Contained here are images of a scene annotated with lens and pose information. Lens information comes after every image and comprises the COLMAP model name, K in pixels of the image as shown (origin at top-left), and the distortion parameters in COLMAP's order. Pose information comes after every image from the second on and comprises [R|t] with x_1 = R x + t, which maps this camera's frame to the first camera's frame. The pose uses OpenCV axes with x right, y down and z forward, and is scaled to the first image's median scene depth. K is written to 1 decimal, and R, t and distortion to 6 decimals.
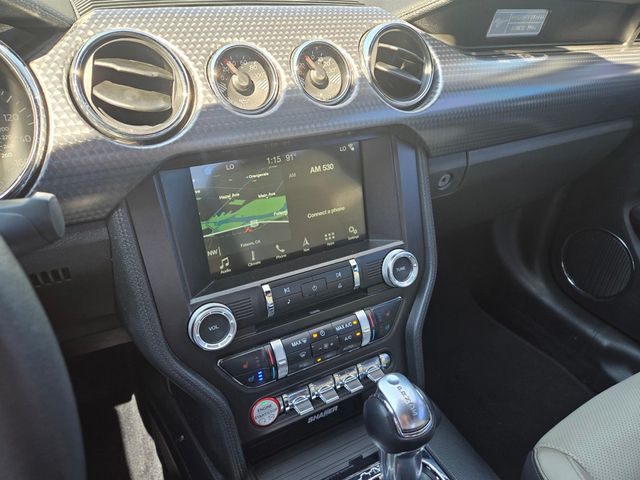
lens RADIAL K [[438.2, 0, 320.0], [0, 438.2, 240.0], [0, 0, 1]] dist [0.028534, -0.002068]
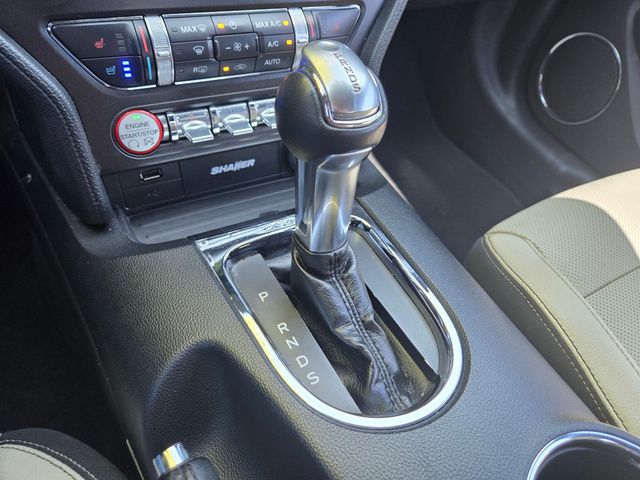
lens RADIAL K [[449.9, 0, 320.0], [0, 449.9, 240.0], [0, 0, 1]] dist [0.008076, -0.005564]
pose [[0.987366, 0.082829, 0.135083, 0.069398], [-0.122412, 0.940037, 0.318348, 0.288857], [-0.100615, -0.330862, 0.938300, 0.268733]]
